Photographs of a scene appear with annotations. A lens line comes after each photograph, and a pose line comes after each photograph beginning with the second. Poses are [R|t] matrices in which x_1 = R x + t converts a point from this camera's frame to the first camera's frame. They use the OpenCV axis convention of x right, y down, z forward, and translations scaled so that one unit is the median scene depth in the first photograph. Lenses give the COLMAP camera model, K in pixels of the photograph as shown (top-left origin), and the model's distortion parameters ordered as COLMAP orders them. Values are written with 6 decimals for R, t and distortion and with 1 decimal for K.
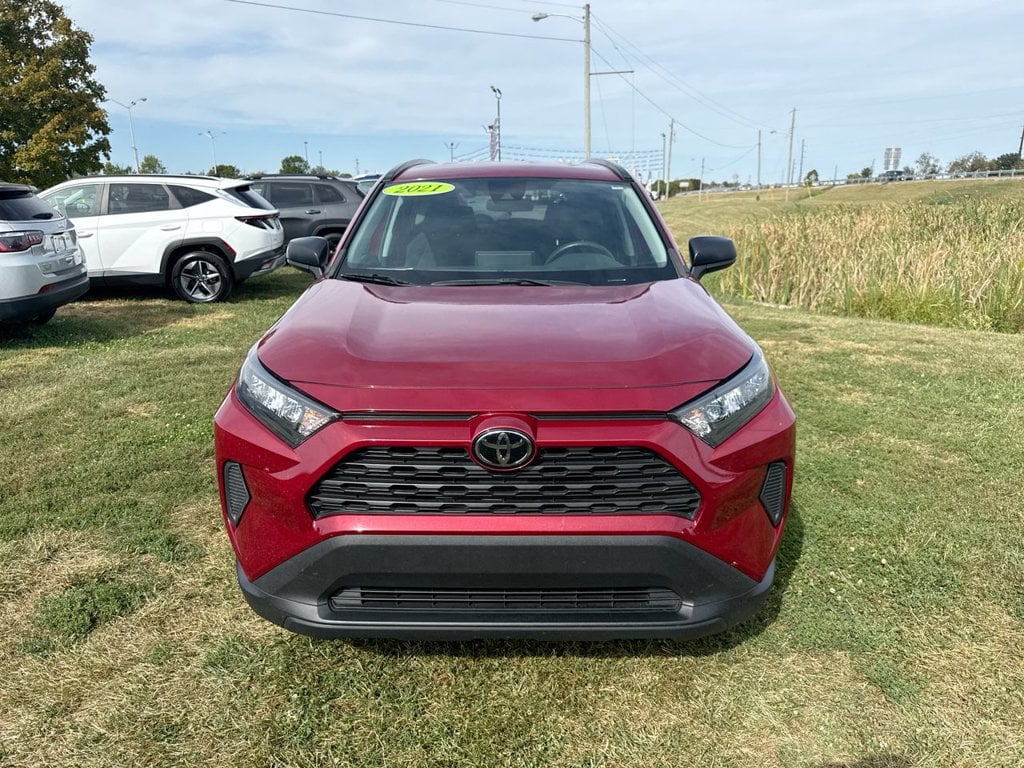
lens RADIAL K [[729.8, 0, 510.7], [0, 729.8, 386.5], [0, 0, 1]] dist [0.036681, -0.036214]
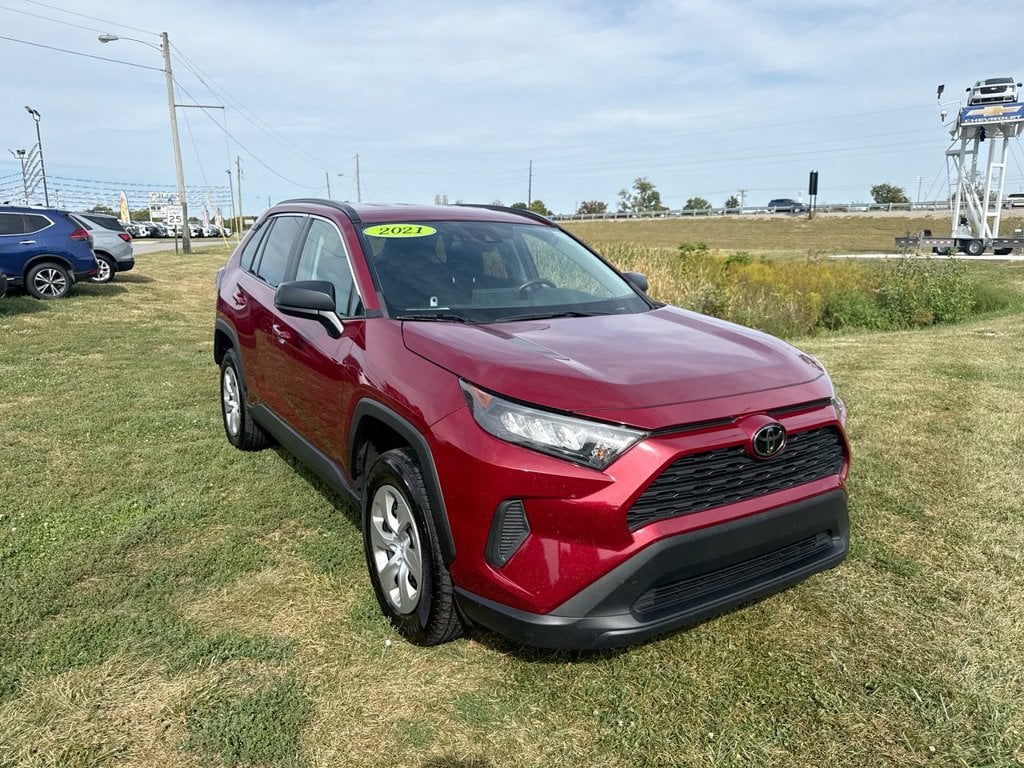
lens RADIAL K [[729.8, 0, 508.1], [0, 729.8, 379.5], [0, 0, 1]] dist [0.036681, -0.036214]
pose [[0.851380, -0.099339, 0.515057, -0.541920], [0.129090, 0.991385, -0.022175, -0.024916], [-0.508417, 0.085368, 0.856869, 0.078118]]
